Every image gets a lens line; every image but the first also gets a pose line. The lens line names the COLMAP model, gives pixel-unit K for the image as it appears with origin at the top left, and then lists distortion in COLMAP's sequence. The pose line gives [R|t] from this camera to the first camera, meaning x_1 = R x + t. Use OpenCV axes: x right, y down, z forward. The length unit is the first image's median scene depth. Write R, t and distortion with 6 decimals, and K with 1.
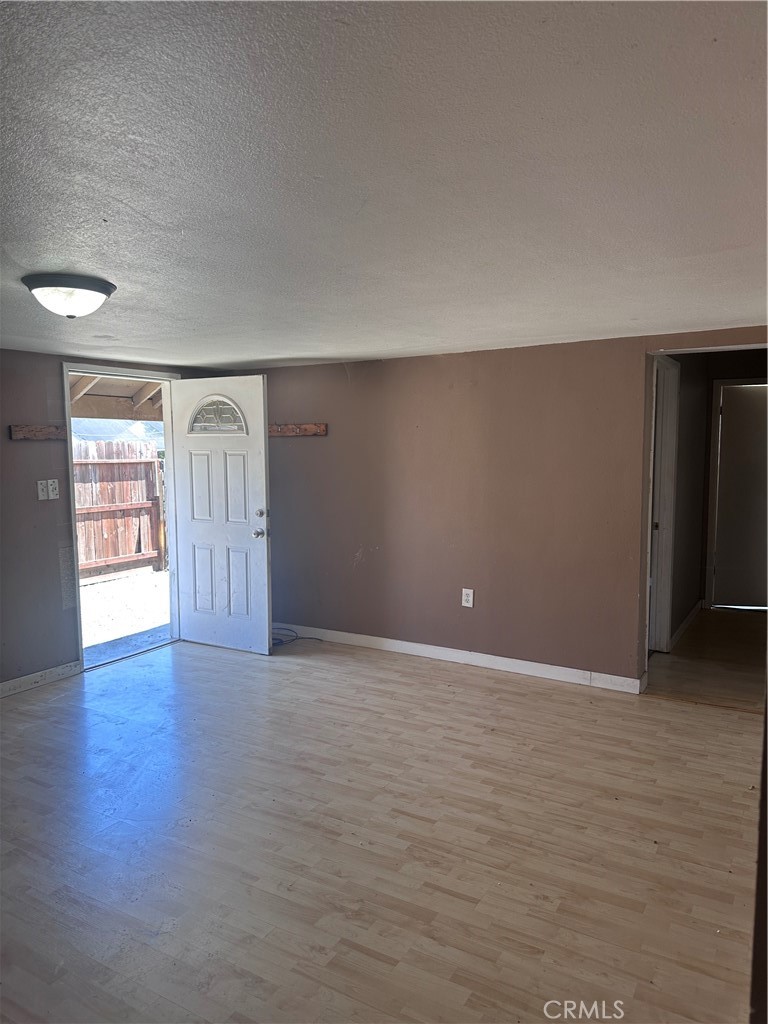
lens RADIAL K [[712.4, 0, 384.0], [0, 712.4, 512.0], [0, 0, 1]] dist [-0.005473, -0.004507]
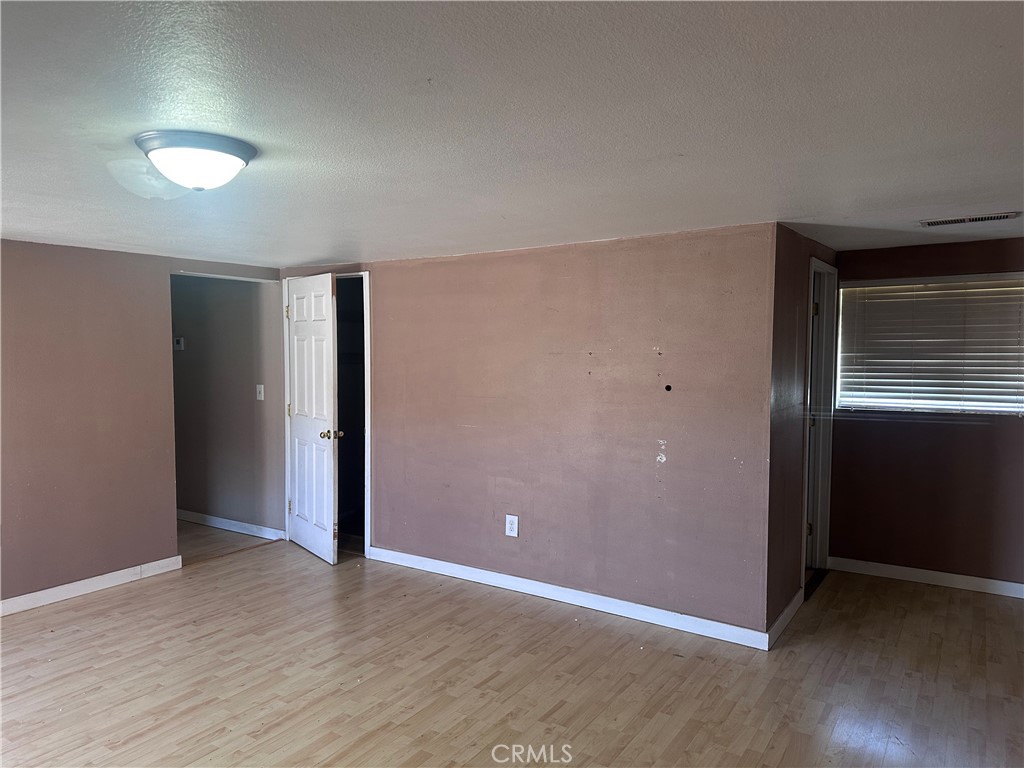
lens RADIAL K [[712.4, 0, 512.0], [0, 712.4, 384.0], [0, 0, 1]] dist [-0.005473, -0.004507]
pose [[0.061101, -0.059102, 0.996380, -0.825094], [0.099358, 0.993647, 0.052847, -0.048012], [-0.993174, 0.095770, 0.066585, 0.430793]]
